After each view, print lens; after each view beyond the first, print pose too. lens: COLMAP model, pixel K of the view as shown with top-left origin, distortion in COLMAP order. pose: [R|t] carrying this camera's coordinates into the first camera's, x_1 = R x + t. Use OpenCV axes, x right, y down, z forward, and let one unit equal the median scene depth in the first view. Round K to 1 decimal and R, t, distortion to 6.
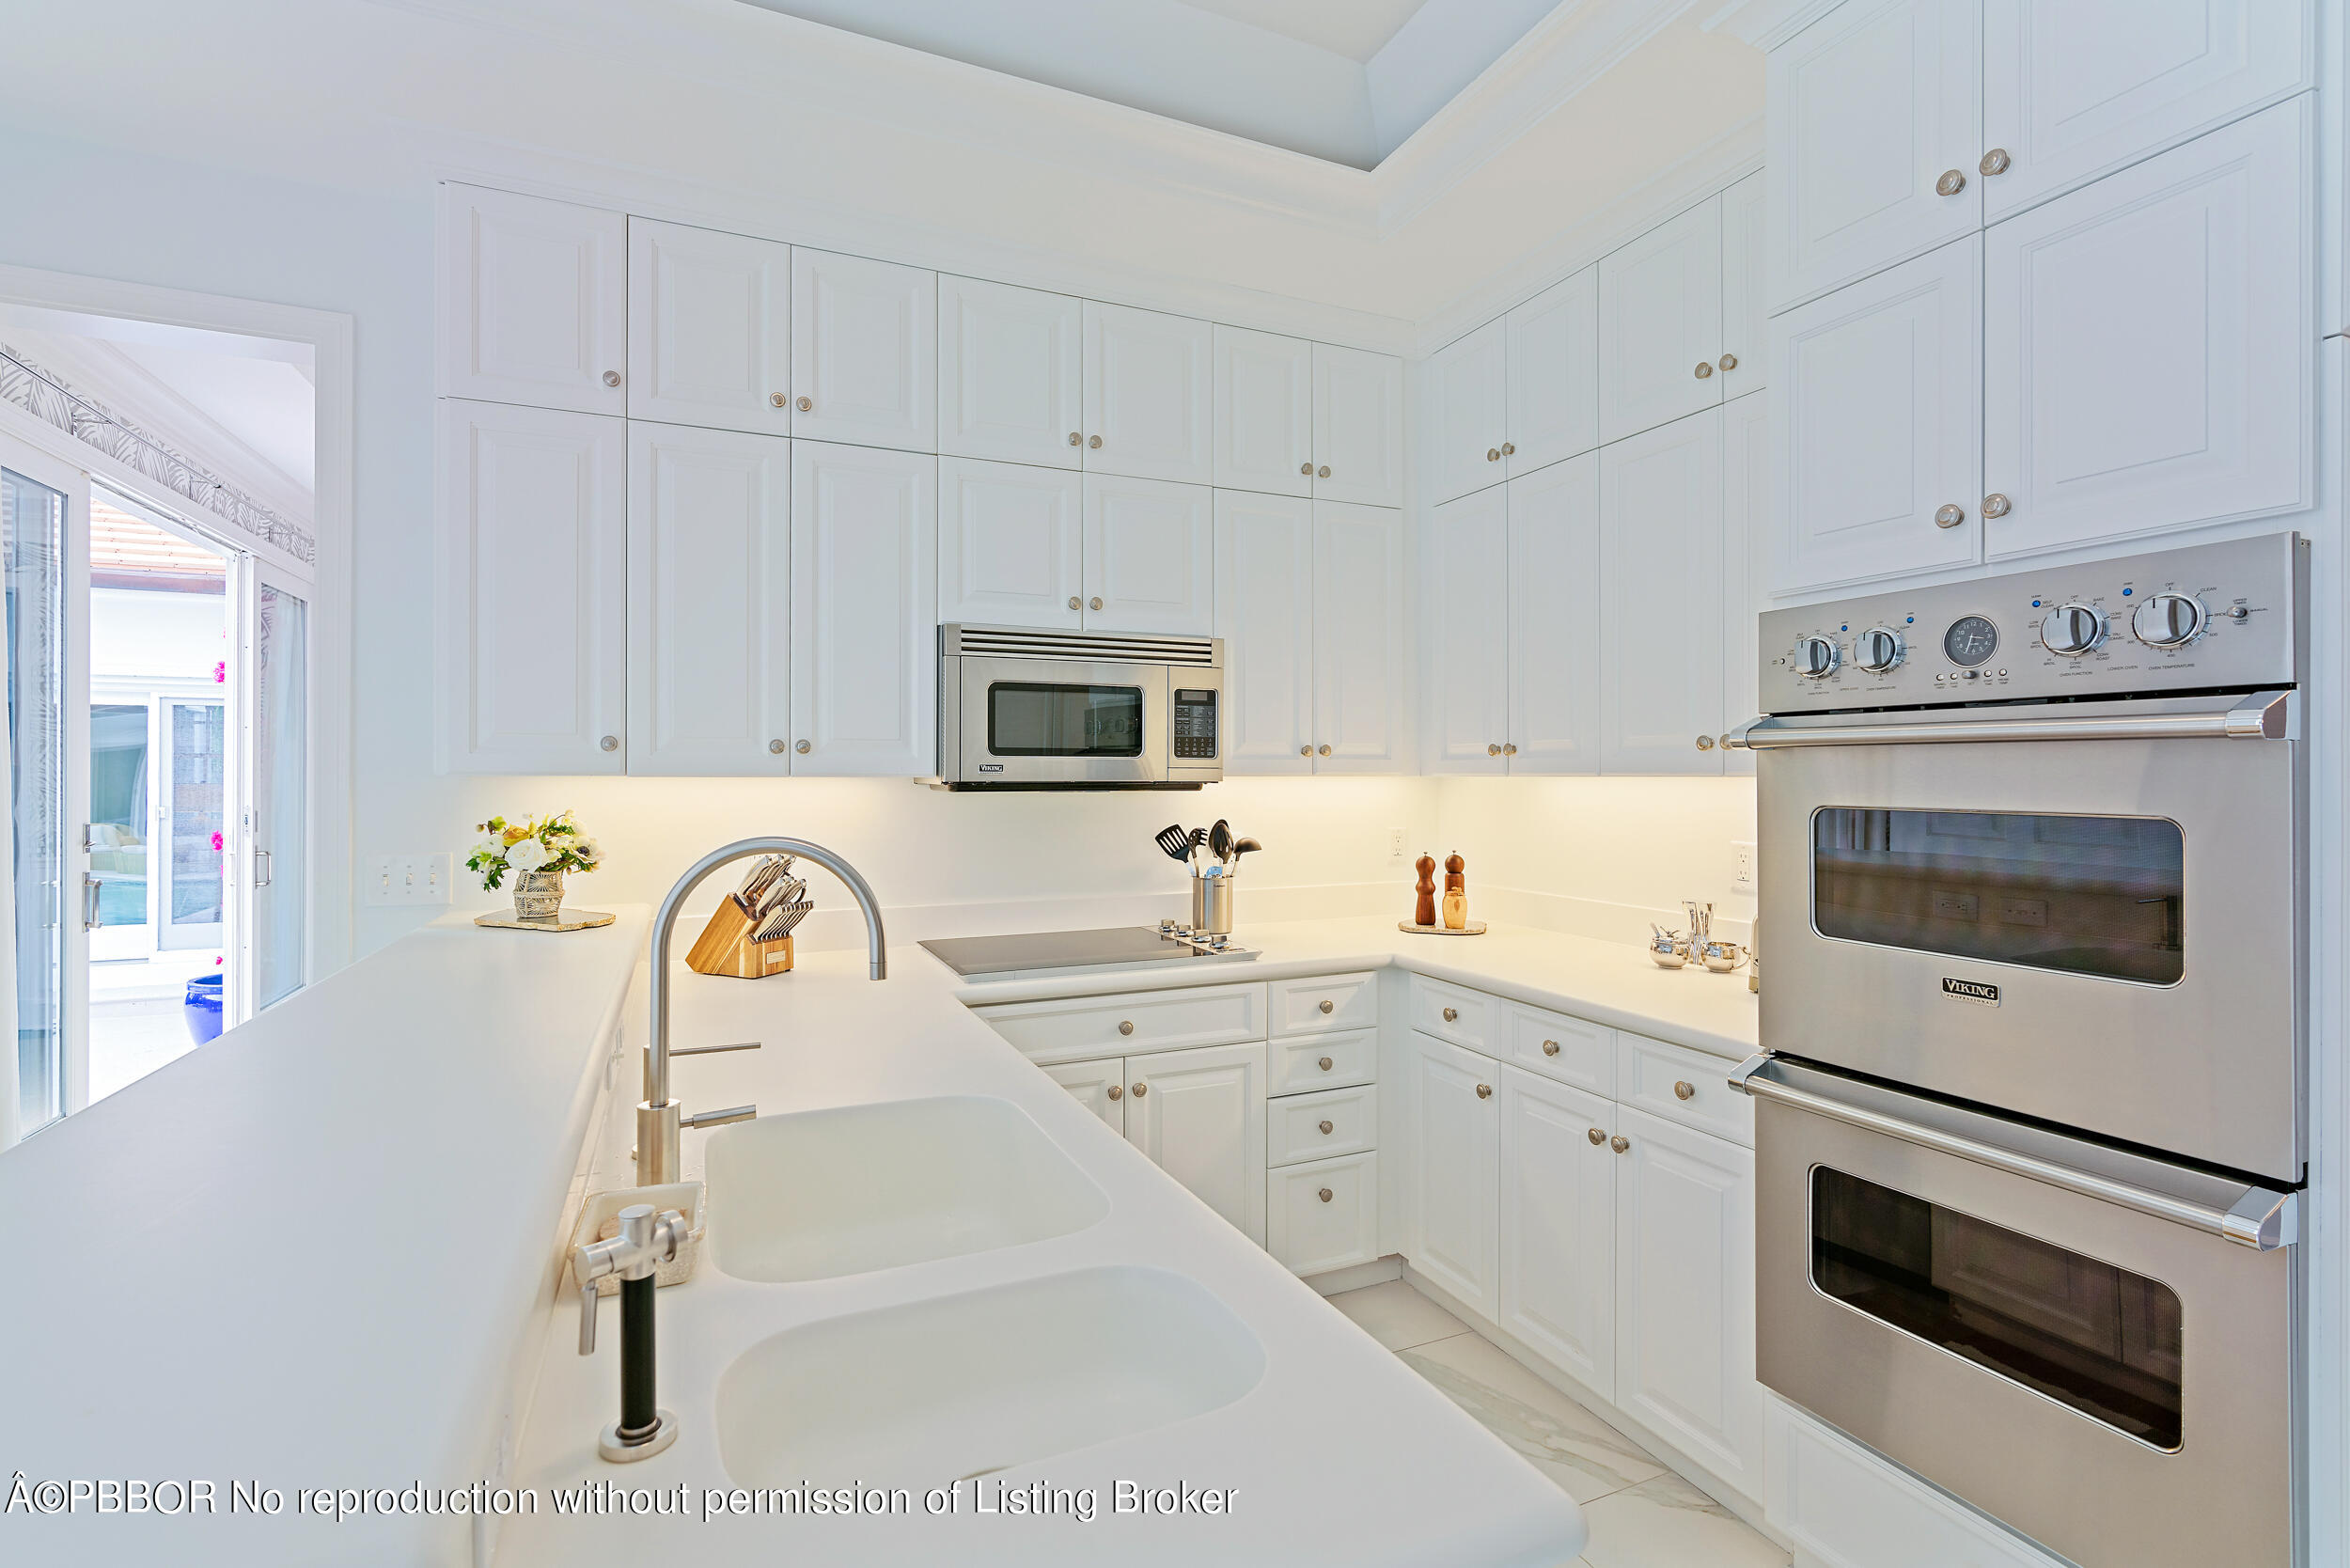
lens RADIAL K [[1067.3, 0, 1167.4], [0, 1067.3, 772.4], [0, 0, 1]] dist [-0.006992, 0.001648]
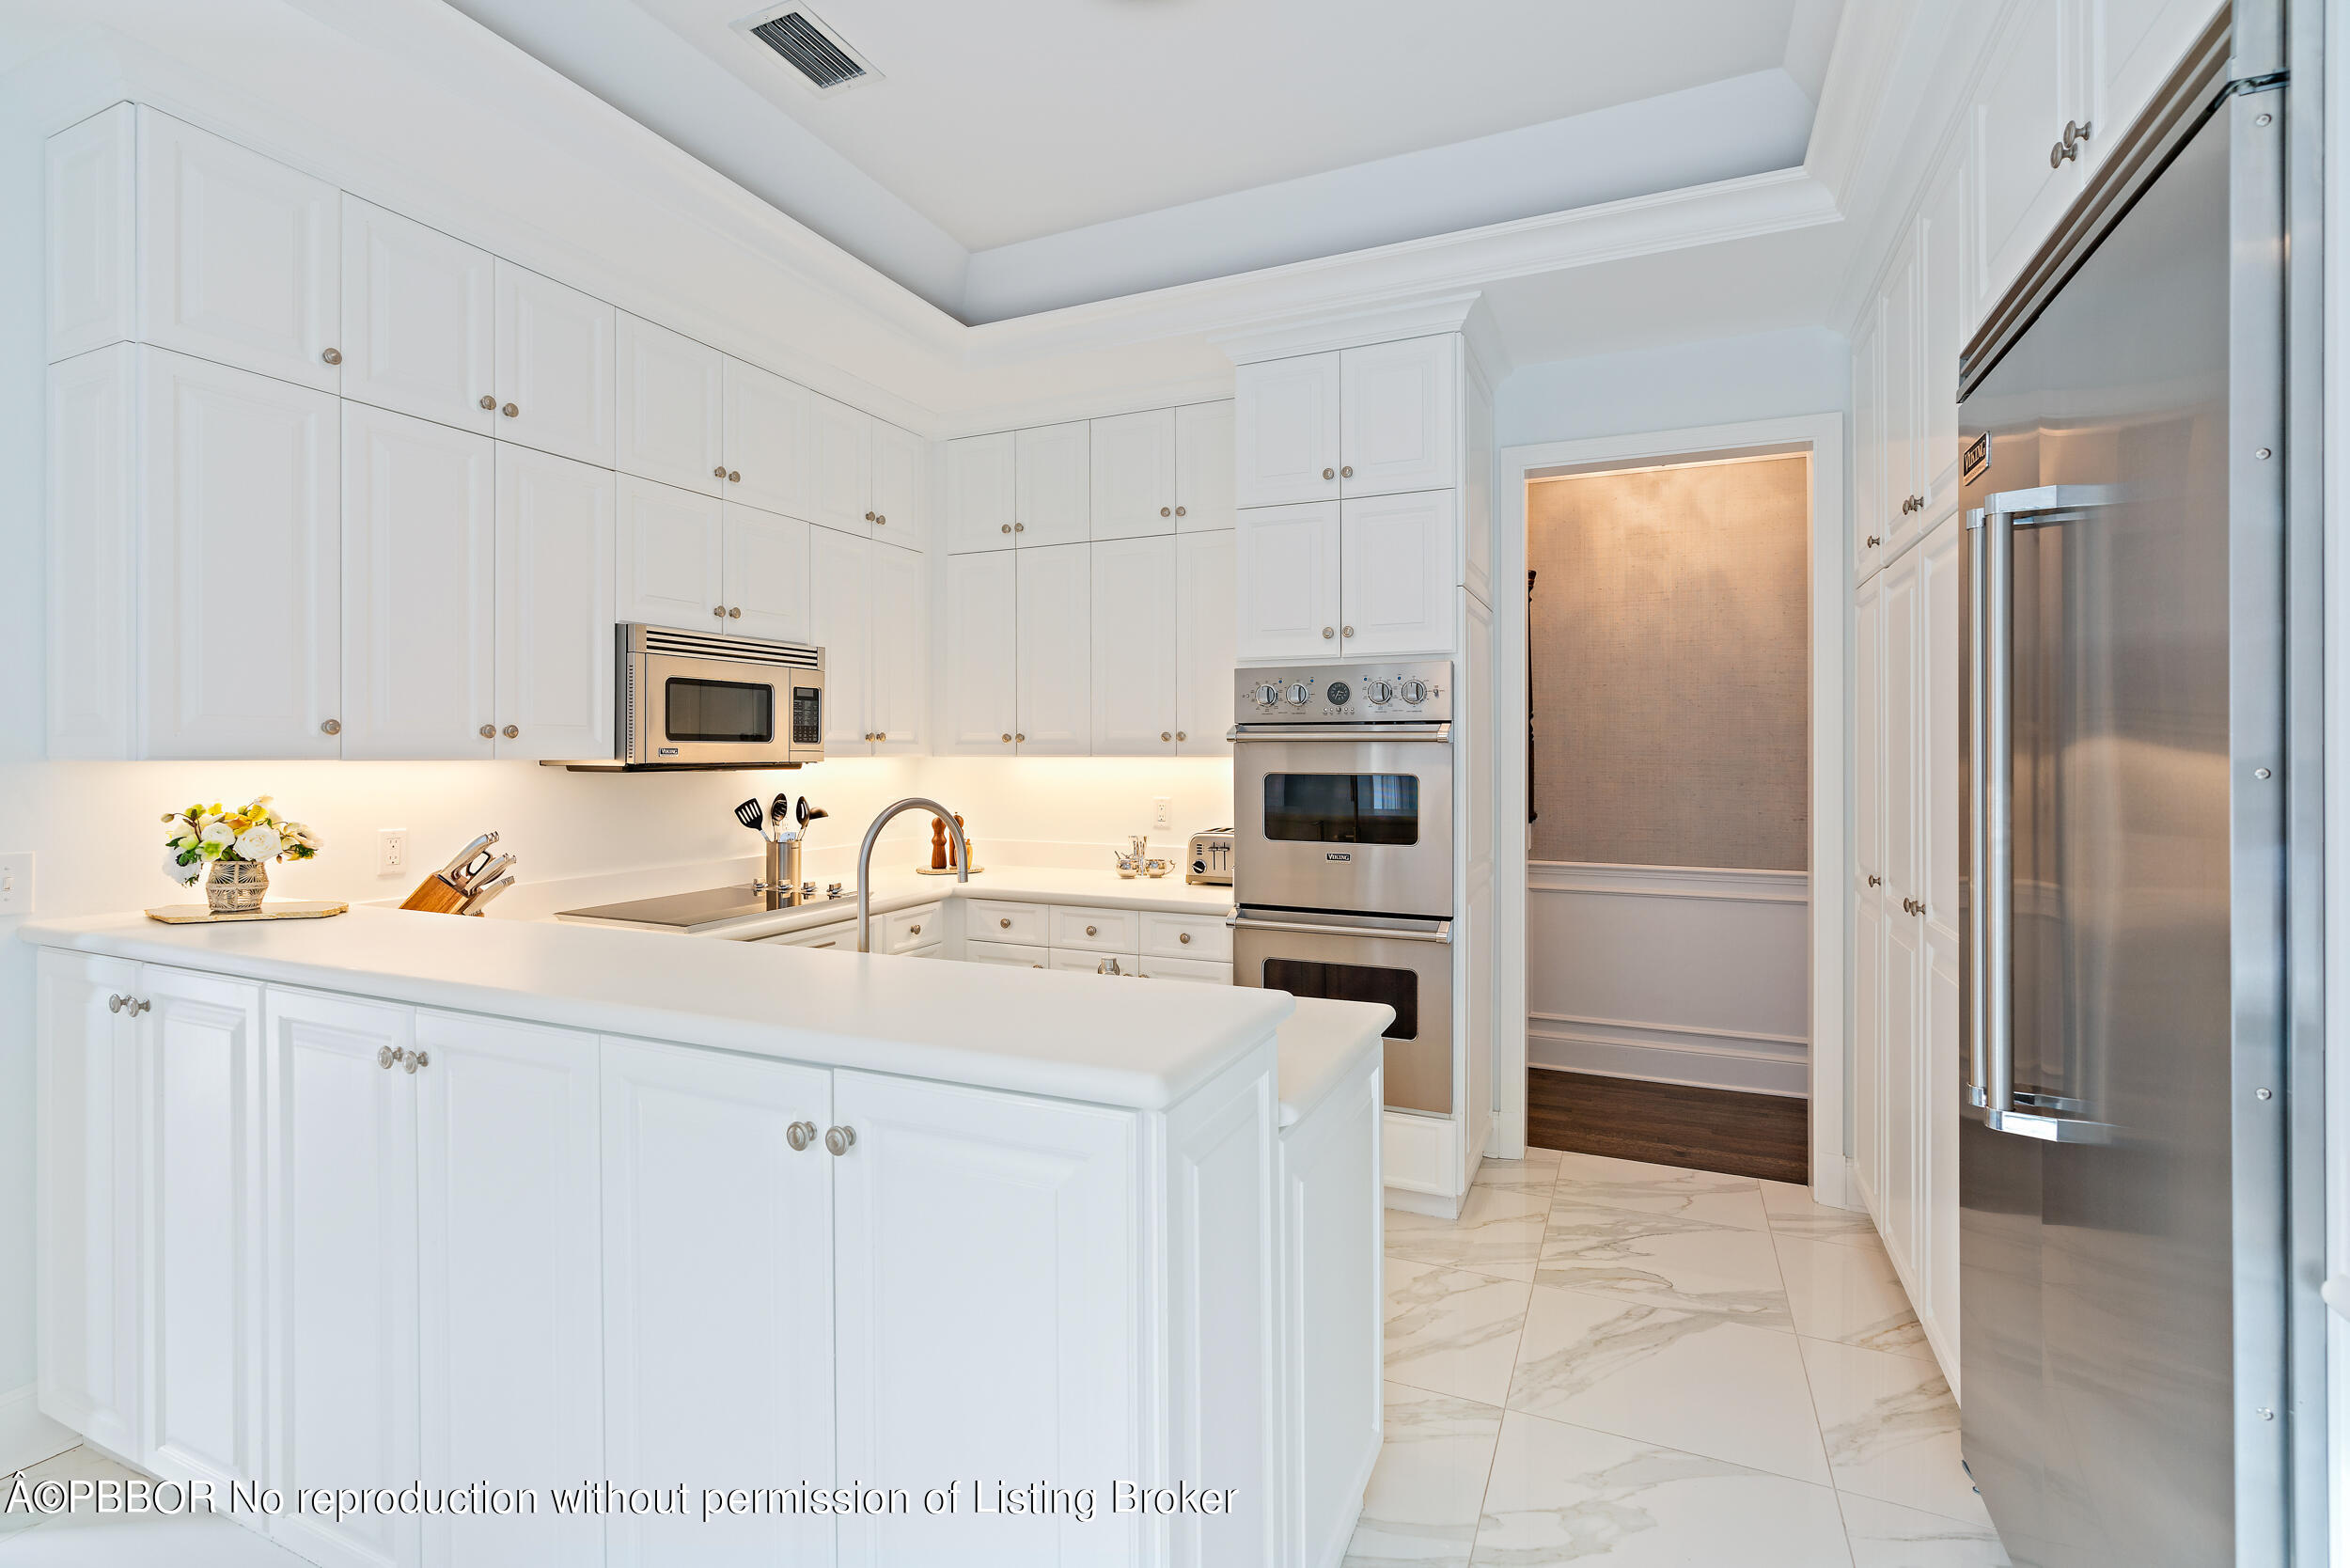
lens RADIAL K [[1067.3, 0, 1135.0], [0, 1067.3, 750.8], [0, 0, 1]] dist [-0.006992, 0.001648]
pose [[0.764413, 0.000138, 0.644726, -0.513290], [-0.000884, 0.999999, 0.000835, -0.006006], [-0.644726, -0.001208, 0.764413, -0.203900]]
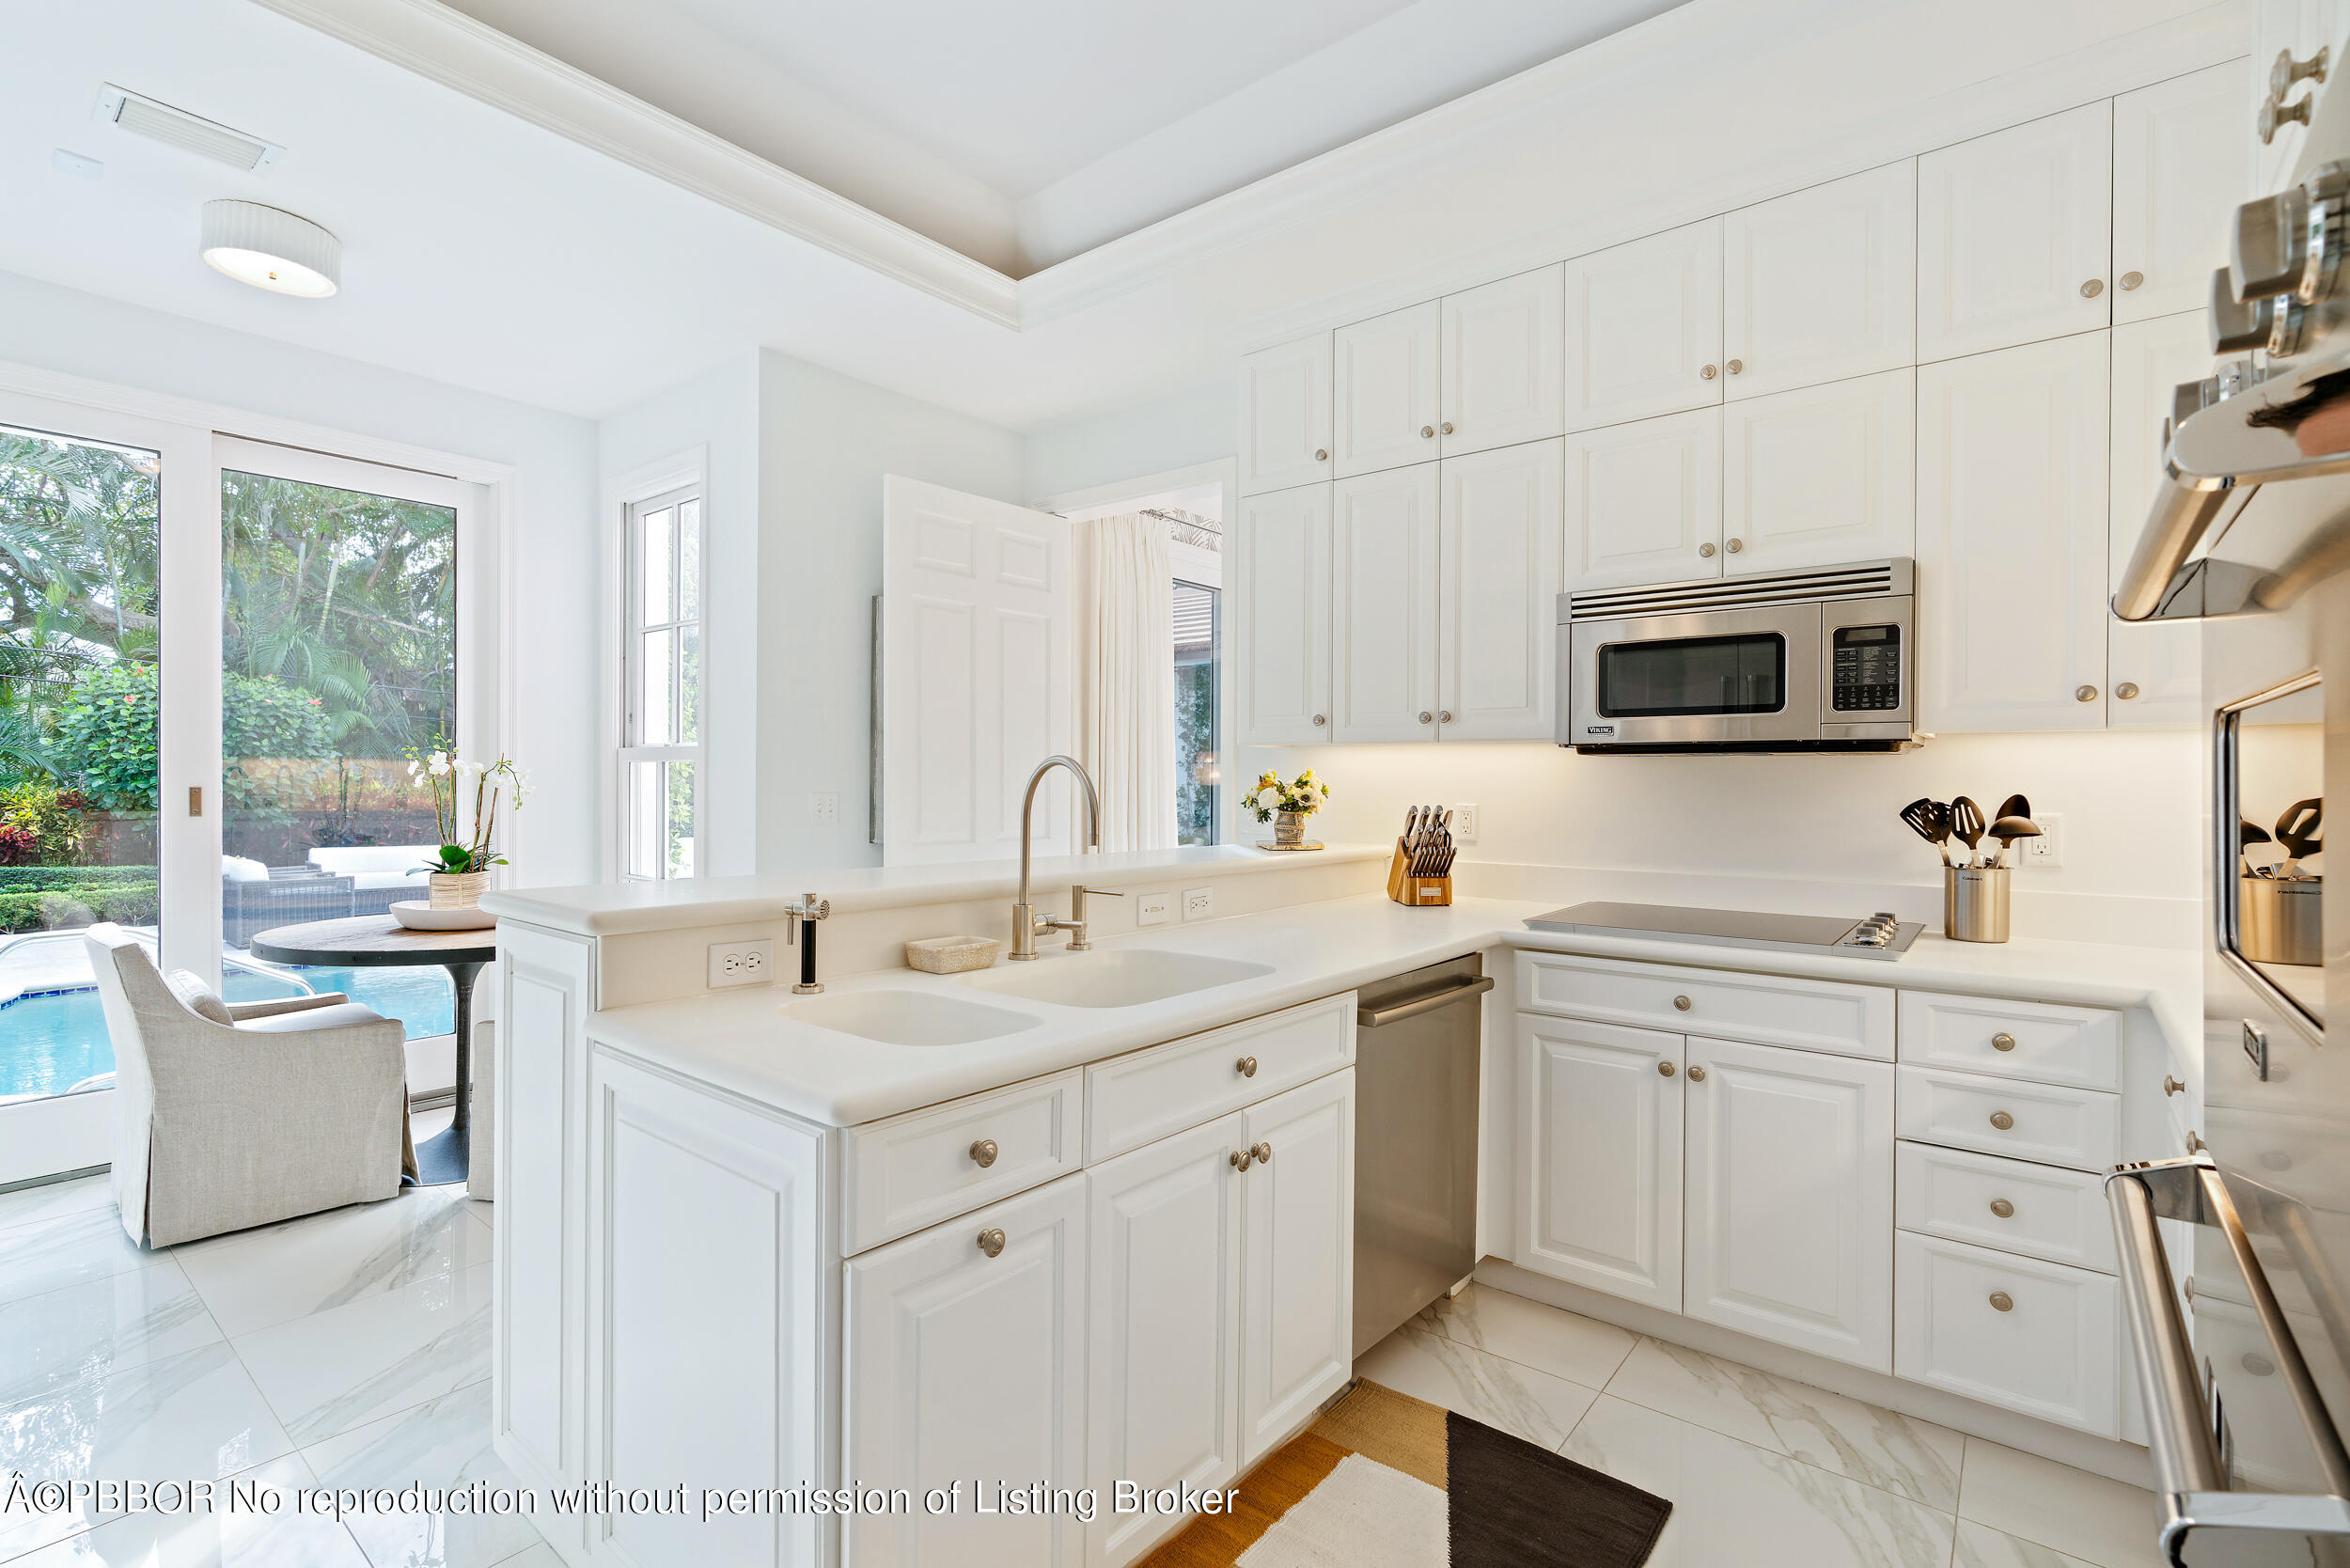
lens RADIAL K [[1067.3, 0, 1172.6], [0, 1067.3, 781.6], [0, 0, 1]] dist [-0.006992, 0.001648]
pose [[0.465049, 0.003665, -0.885277, 0.534665], [-0.001522, 0.999993, 0.003341, 0.041575], [0.885284, -0.000206, 0.465051, 0.165091]]
